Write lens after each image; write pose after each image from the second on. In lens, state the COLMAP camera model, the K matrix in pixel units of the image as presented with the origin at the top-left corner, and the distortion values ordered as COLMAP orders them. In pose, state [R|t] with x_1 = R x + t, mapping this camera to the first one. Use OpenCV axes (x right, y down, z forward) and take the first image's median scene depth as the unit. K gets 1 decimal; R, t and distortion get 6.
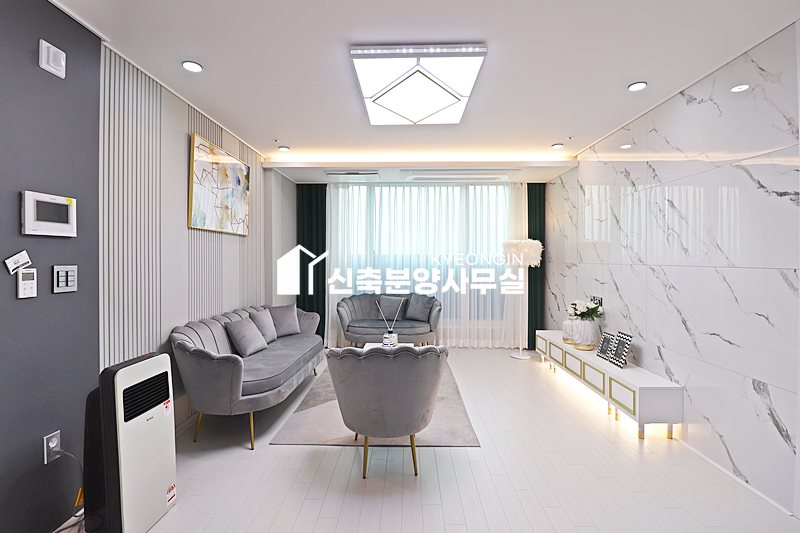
lens RADIAL K [[370.1, 0, 395.7], [0, 370.1, 256.8], [0, 0, 1]] dist [-0.004651, -0.009632]
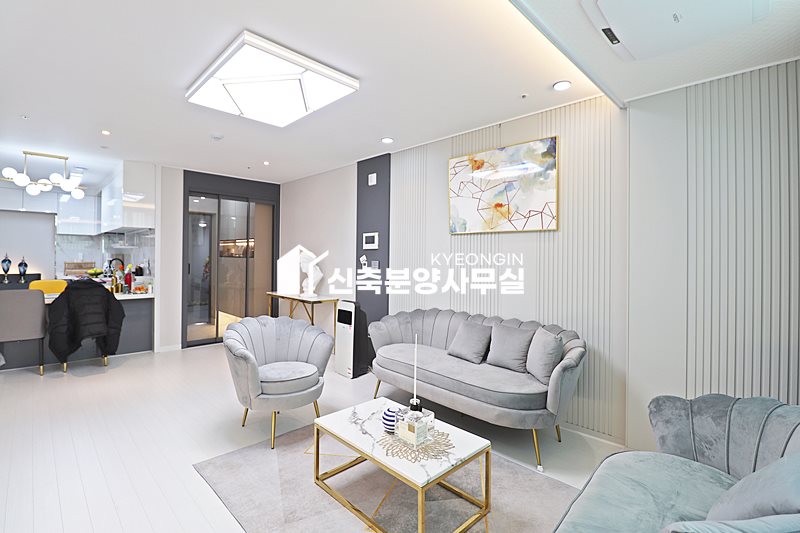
lens RADIAL K [[370.1, 0, 402.9], [0, 370.1, 261.9], [0, 0, 1]] dist [-0.004651, -0.009632]
pose [[-0.686708, -0.006240, -0.726907, 0.431167], [-0.012747, 0.999913, 0.003459, 0.011387], [0.726822, 0.011642, -0.686727, 1.605393]]
